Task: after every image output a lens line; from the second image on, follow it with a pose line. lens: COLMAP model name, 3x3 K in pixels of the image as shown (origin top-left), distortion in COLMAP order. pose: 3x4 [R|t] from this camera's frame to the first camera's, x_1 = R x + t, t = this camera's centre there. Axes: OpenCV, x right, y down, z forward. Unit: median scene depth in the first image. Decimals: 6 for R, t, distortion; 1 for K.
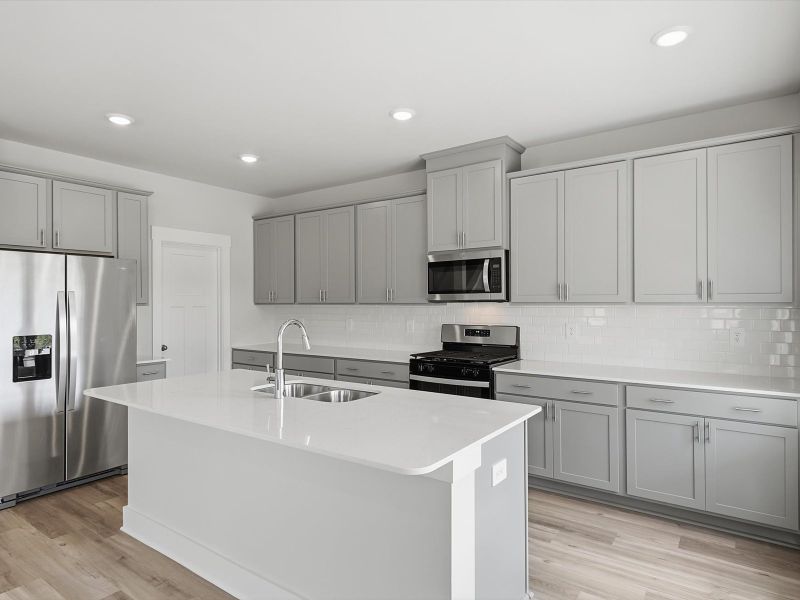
lens RADIAL K [[466.8, 0, 412.8], [0, 466.8, 302.5], [0, 0, 1]] dist [0.015365, -0.001569]
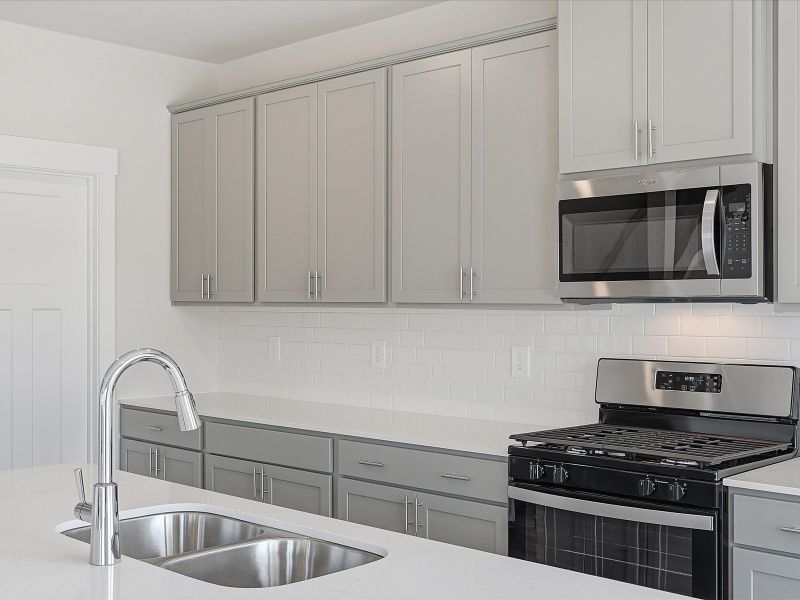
lens RADIAL K [[1011.9, 0, 397.0], [0, 1011.9, 295.6], [0, 0, 1]] dist [-0.034781, 0.000000]
pose [[0.985624, 0.004103, -0.168906, 0.043943], [-0.004960, 0.999977, -0.004652, -0.001413], [0.168883, 0.005423, 0.985621, 0.146202]]
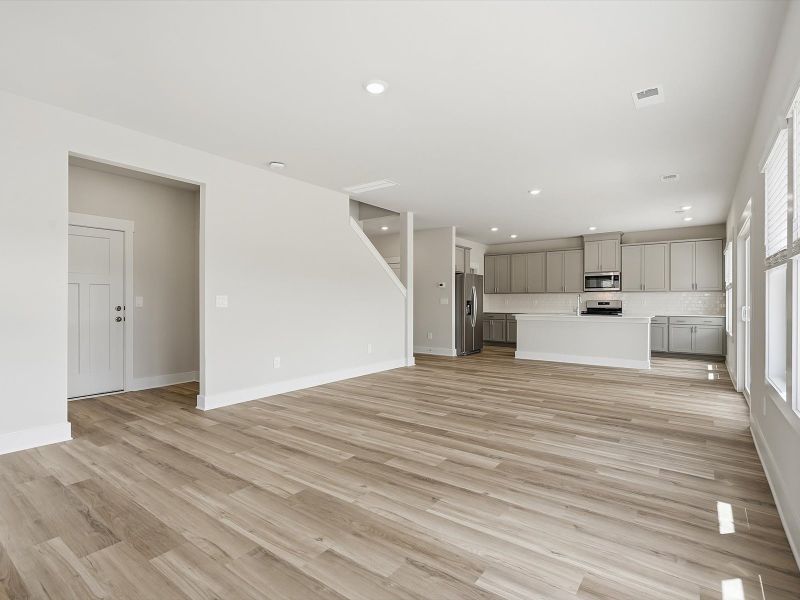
lens RADIAL K [[413.9, 0, 400.9], [0, 413.9, 302.5], [0, 0, 1]] dist [-0.002685, 0.002961]
pose [[0.999496, 0.006513, -0.031064, -0.969764], [-0.006568, 0.999977, -0.001673, 0.074501], [0.031052, 0.001876, 0.999516, -1.409743]]
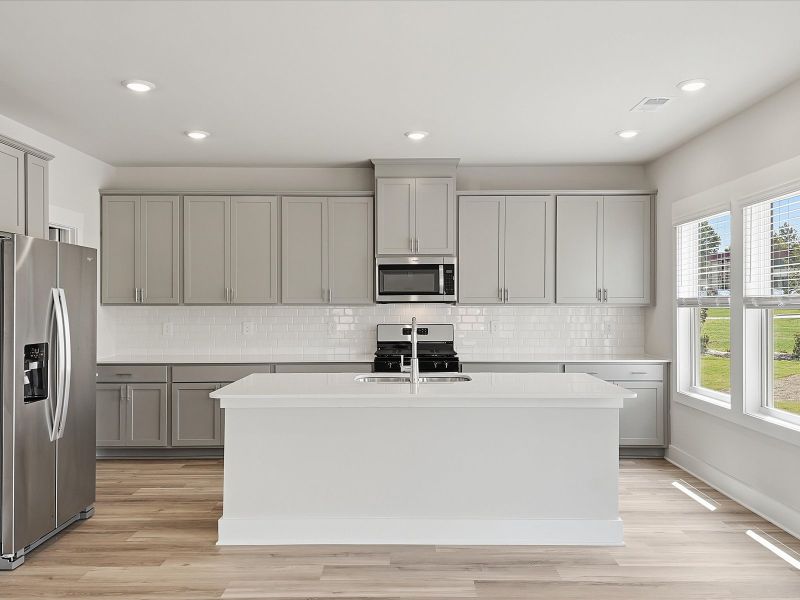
lens RADIAL K [[628.8, 0, 397.7], [0, 628.8, 299.9], [0, 0, 1]] dist [0.044349, -0.008111]
pose [[0.823632, 0.005667, 0.567096, -0.759219], [-0.003069, 0.999980, -0.005536, 0.000180], [-0.567116, 0.002819, 0.823633, -0.179890]]
